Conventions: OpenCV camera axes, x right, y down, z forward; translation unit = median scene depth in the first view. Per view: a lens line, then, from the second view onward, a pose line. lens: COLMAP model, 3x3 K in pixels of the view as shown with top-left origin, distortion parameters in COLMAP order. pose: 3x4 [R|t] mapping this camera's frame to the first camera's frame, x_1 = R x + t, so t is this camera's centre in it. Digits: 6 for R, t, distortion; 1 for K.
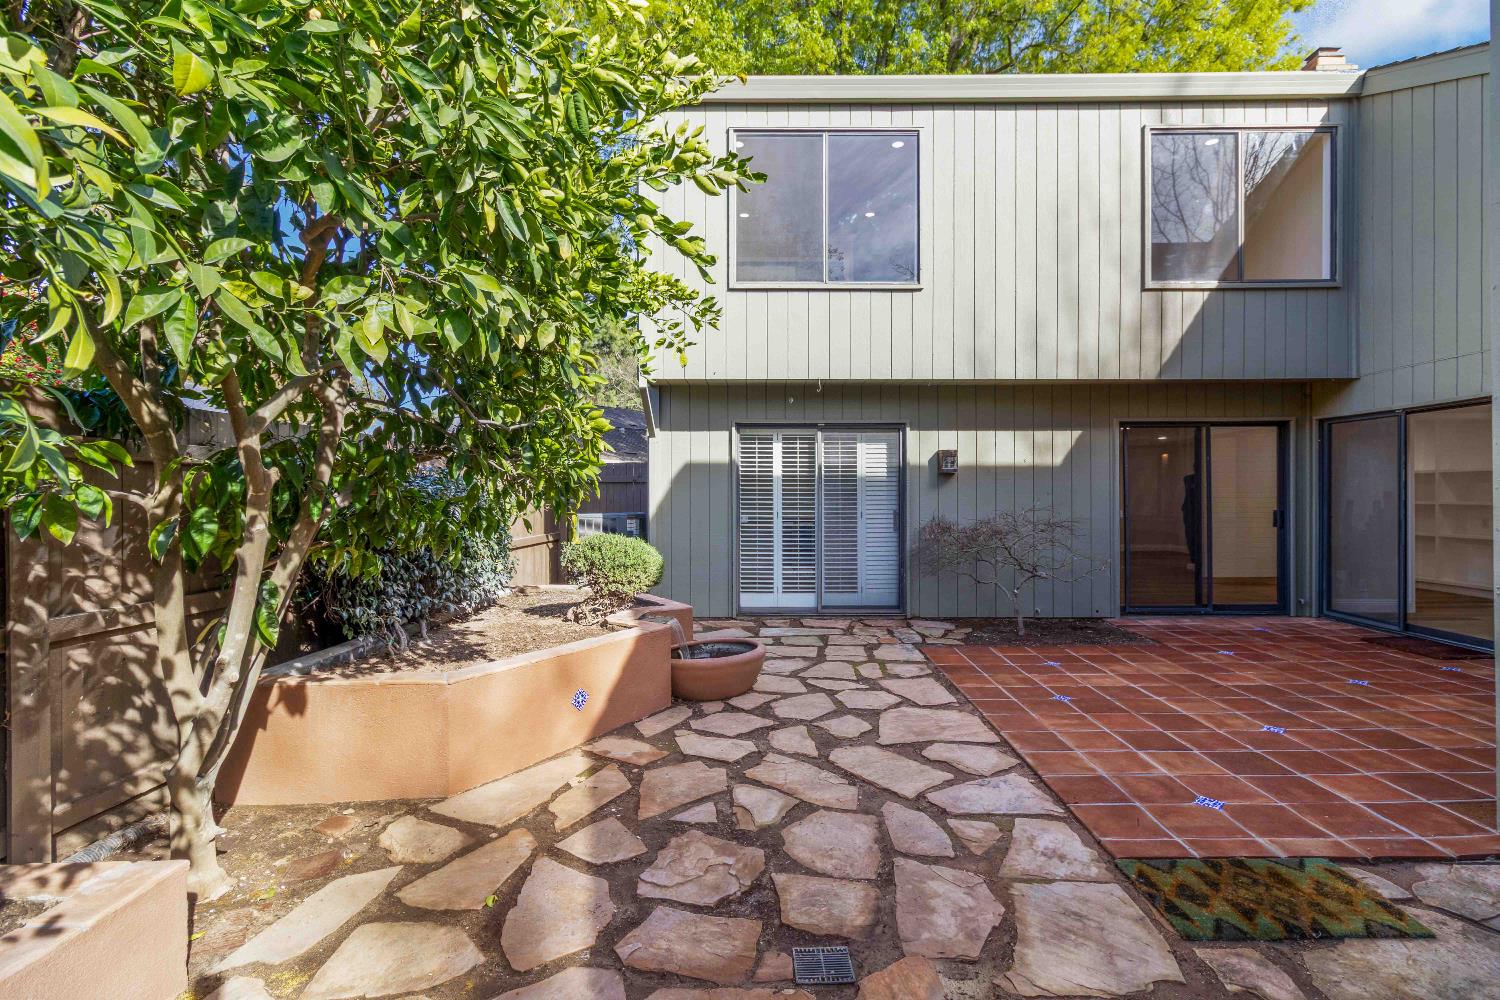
lens RADIAL K [[699.0, 0, 761.0], [0, 699.0, 486.1], [0, 0, 1]] dist [0.002166, 0.000084]
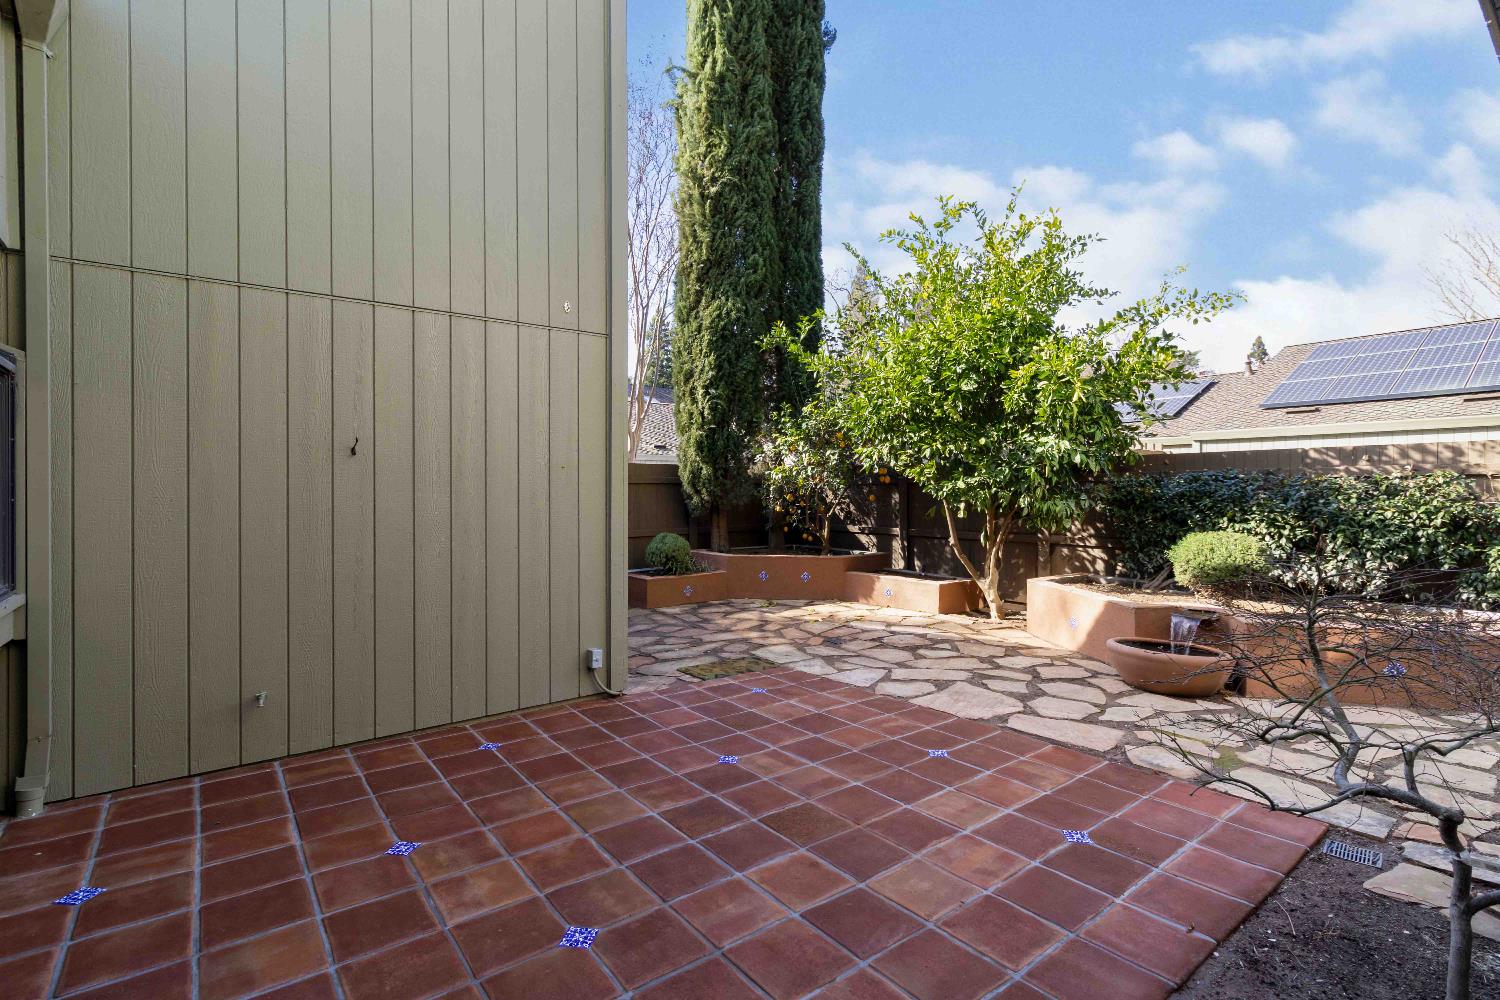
lens RADIAL K [[699.0, 0, 761.0], [0, 699.0, 486.1], [0, 0, 1]] dist [0.002166, 0.000084]
pose [[-0.772324, -0.002273, -0.635224, 1.486068], [0.007246, 0.999897, -0.012388, 0.005023], [0.635187, -0.014170, -0.772228, 2.016923]]
